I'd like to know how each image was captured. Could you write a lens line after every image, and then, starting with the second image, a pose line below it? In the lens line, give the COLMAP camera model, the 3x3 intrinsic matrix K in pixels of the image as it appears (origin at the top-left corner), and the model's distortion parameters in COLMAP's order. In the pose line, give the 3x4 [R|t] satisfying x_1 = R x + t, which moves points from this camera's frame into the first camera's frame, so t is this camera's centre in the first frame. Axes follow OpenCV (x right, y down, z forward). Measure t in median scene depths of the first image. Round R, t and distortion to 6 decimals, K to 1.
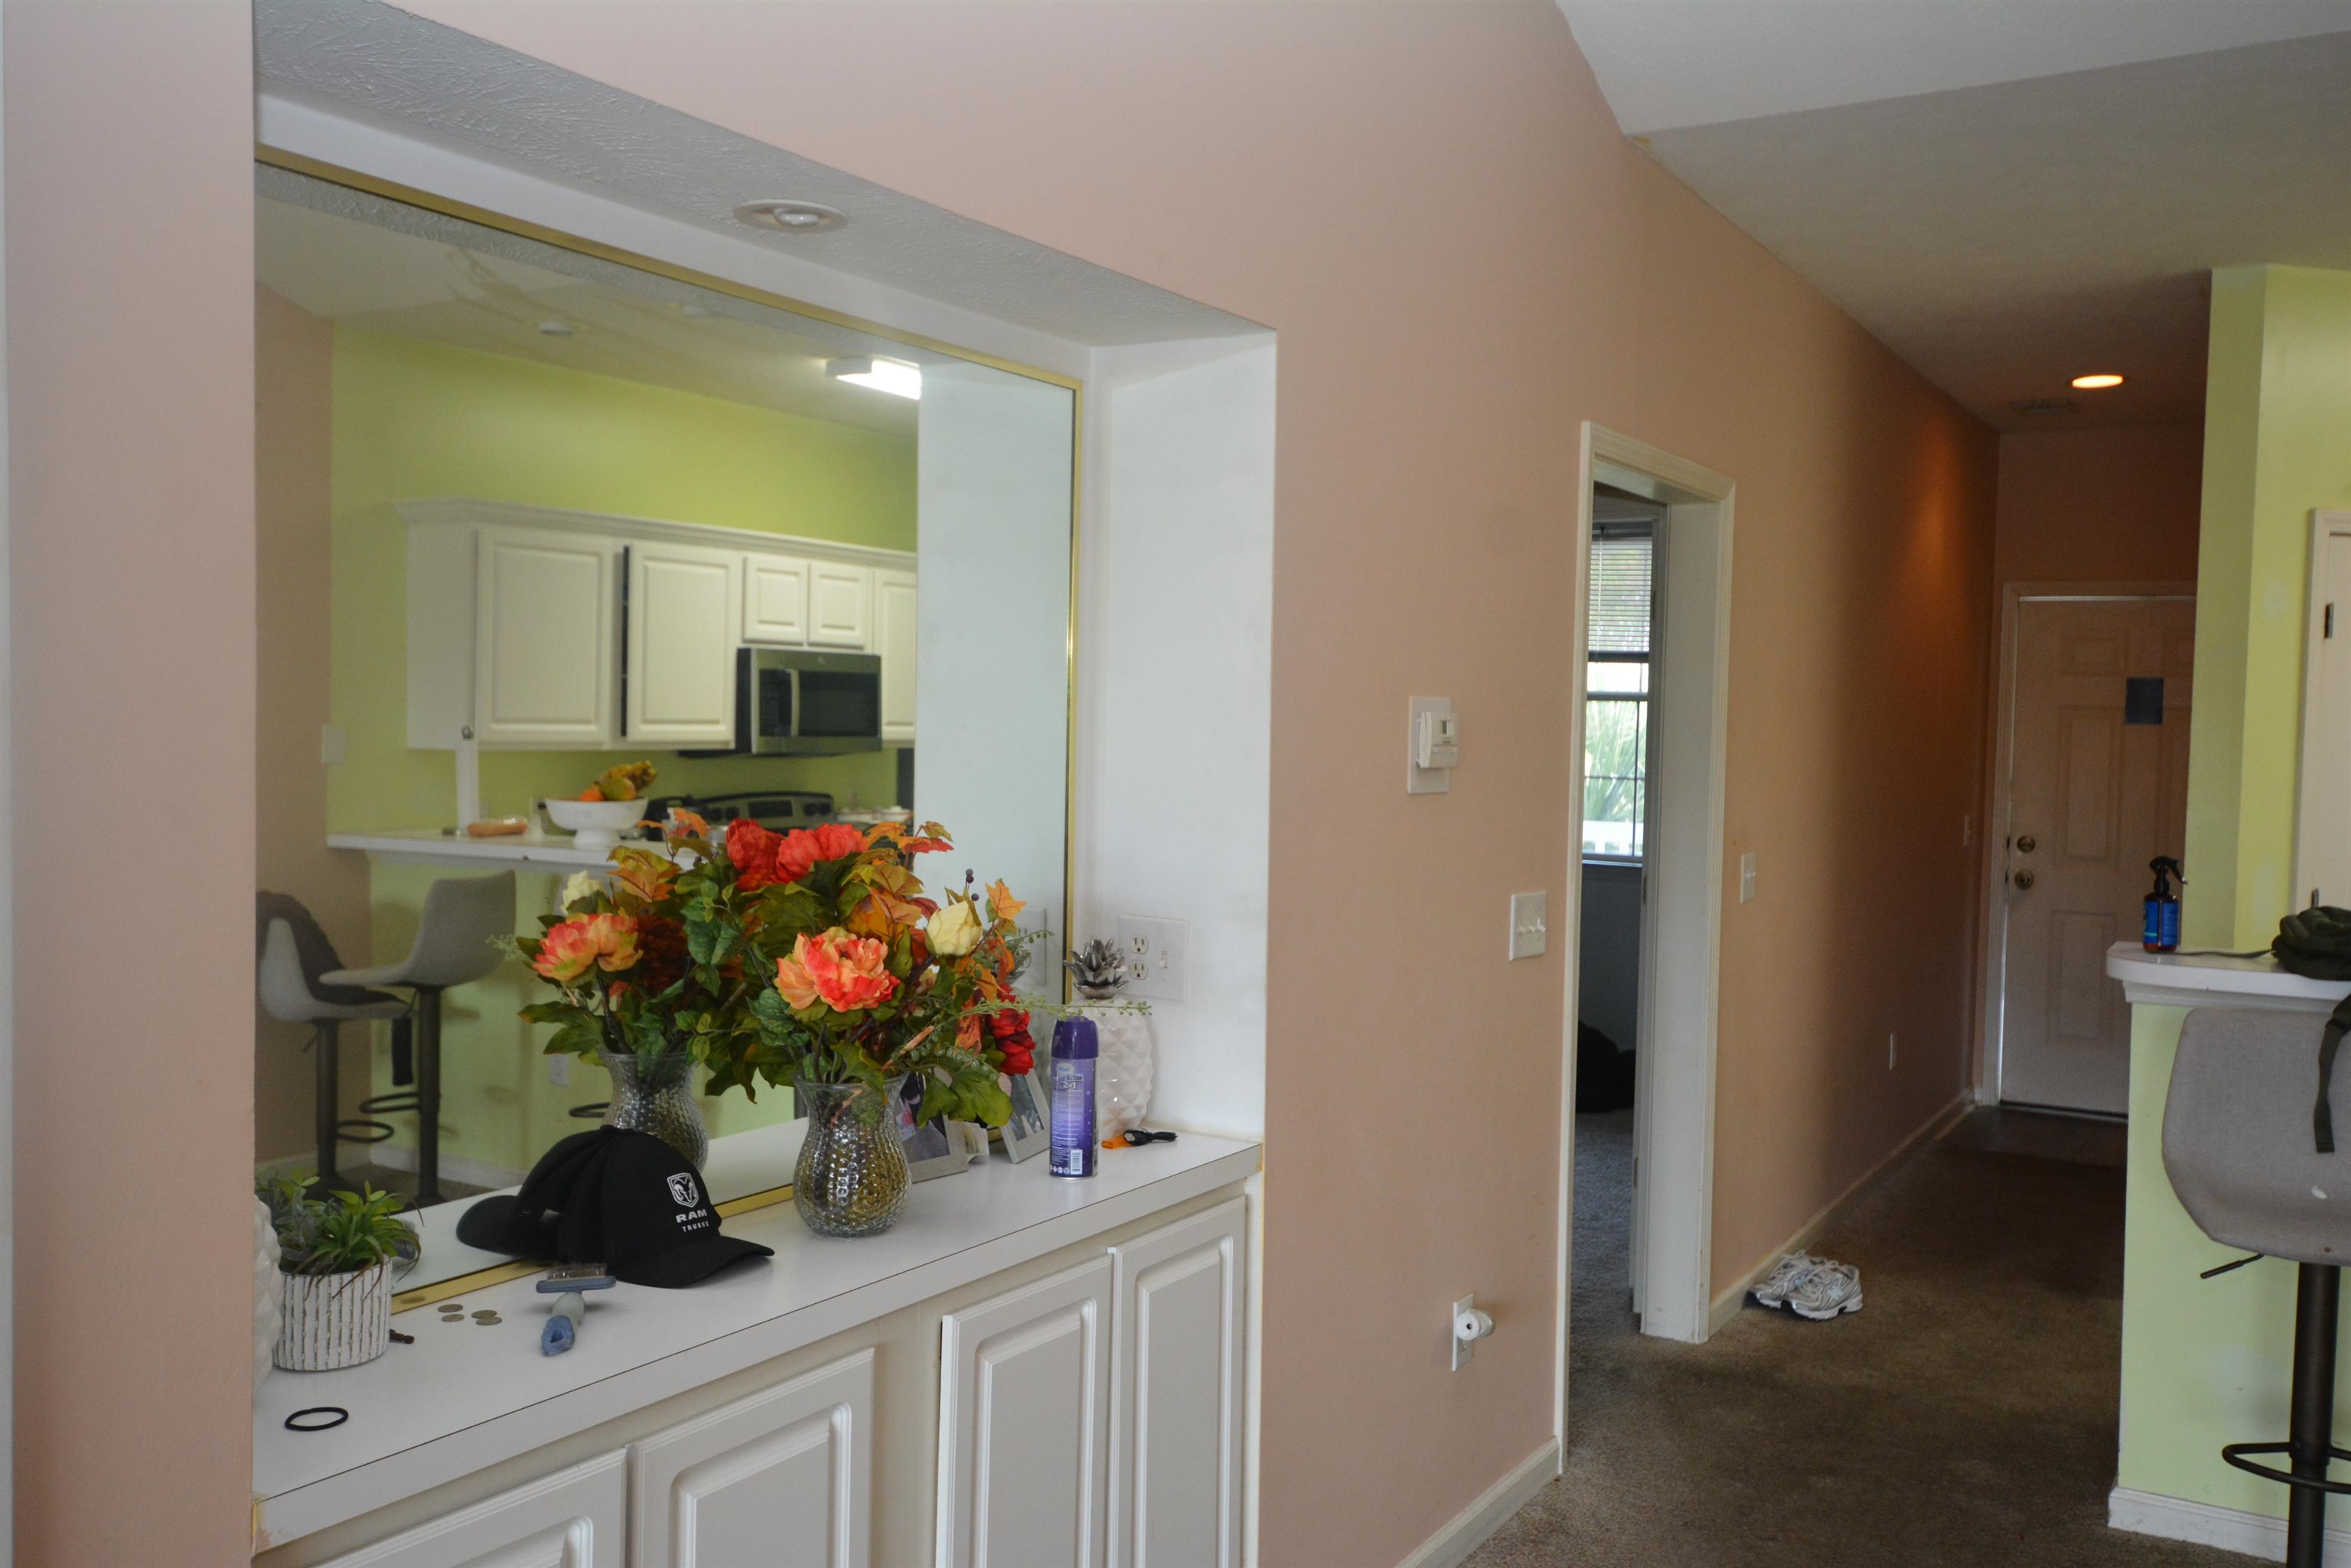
lens RADIAL K [[1961.2, 0, 1175.0], [0, 1961.2, 793.7], [0, 0, 1]] dist [0.032916, -0.004231]
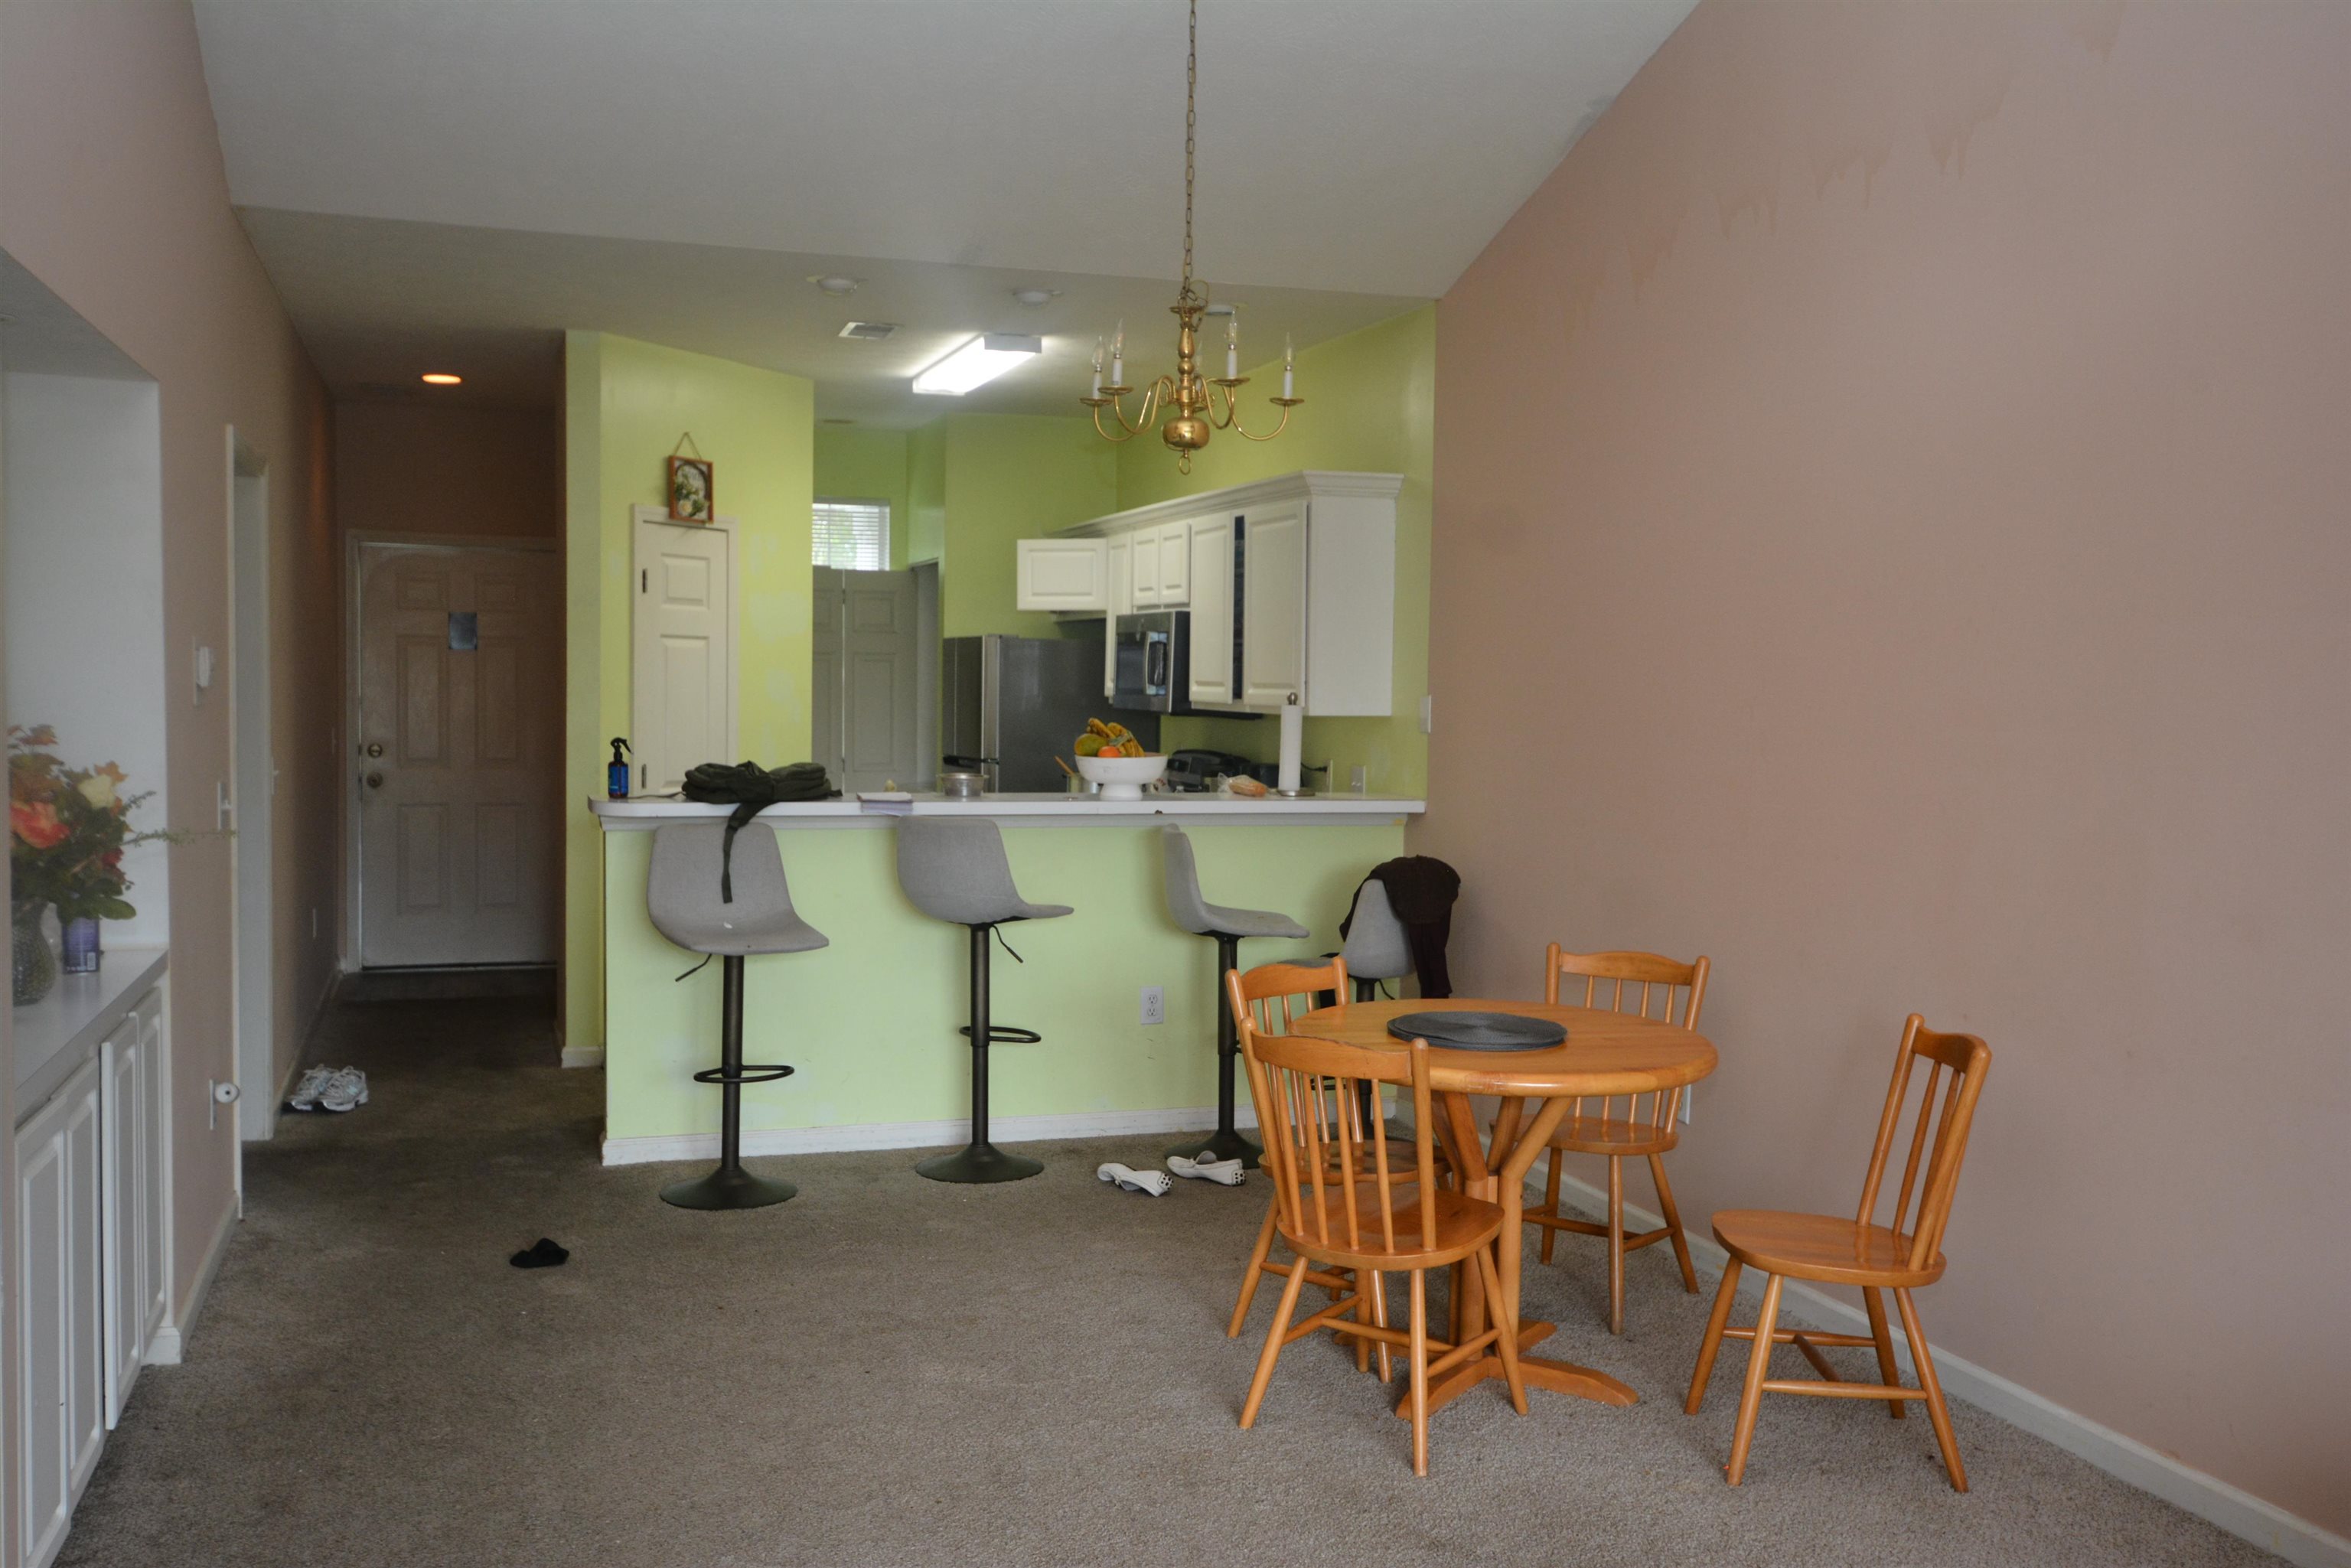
lens RADIAL K [[2066.6, 0, 1180.5], [0, 2066.6, 790.9], [0, 0, 1]] dist [0.001359, 0.001693]
pose [[0.644963, -0.054472, 0.762270, -0.344649], [0.027845, 0.998469, 0.047791, 0.006132], [-0.763706, -0.009598, 0.645493, -0.297655]]
